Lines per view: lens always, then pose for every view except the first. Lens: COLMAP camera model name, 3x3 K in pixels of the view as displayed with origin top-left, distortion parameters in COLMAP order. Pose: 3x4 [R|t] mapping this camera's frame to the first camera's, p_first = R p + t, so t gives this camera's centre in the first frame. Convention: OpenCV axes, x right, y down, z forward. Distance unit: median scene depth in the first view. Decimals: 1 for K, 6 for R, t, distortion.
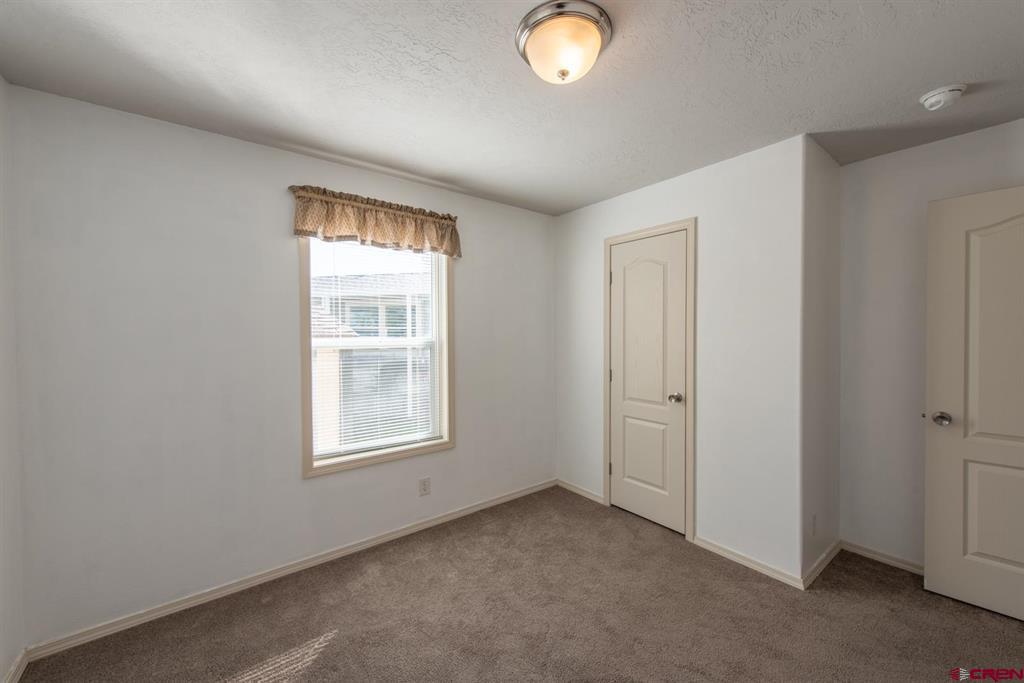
lens RADIAL K [[400.8, 0, 514.6], [0, 400.8, 340.3], [0, 0, 1]] dist [0.017659, -0.005447]
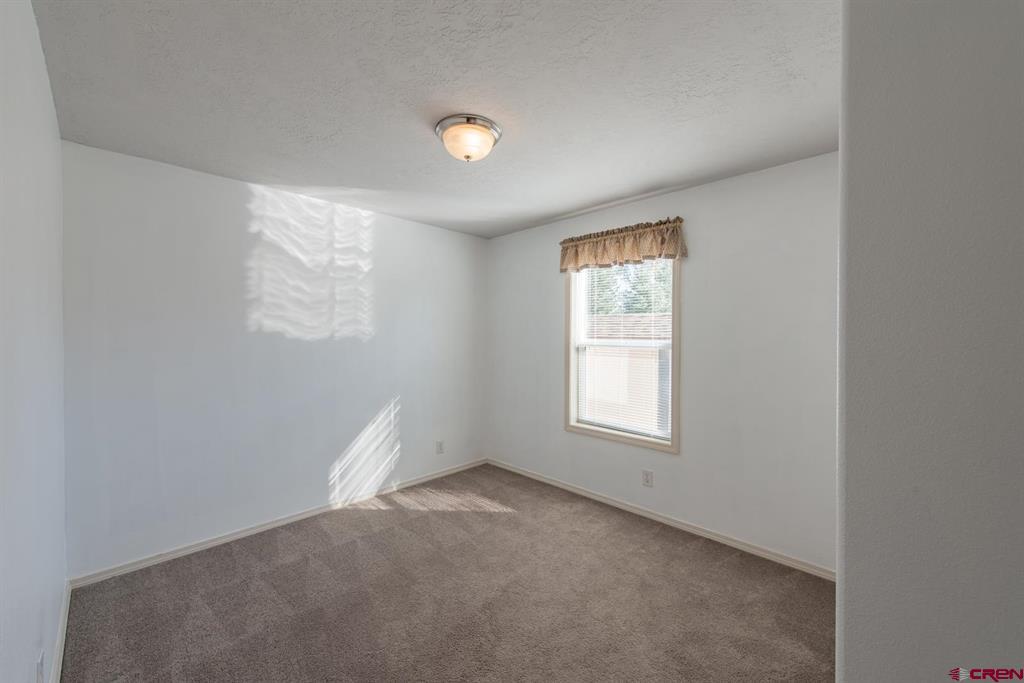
lens RADIAL K [[400.8, 0, 514.6], [0, 400.8, 340.3], [0, 0, 1]] dist [0.017659, -0.005447]
pose [[0.133180, 0.023025, -0.990824, 0.871767], [-0.017220, 0.999633, 0.020915, -0.025512], [0.990942, 0.014277, 0.133527, 0.546725]]
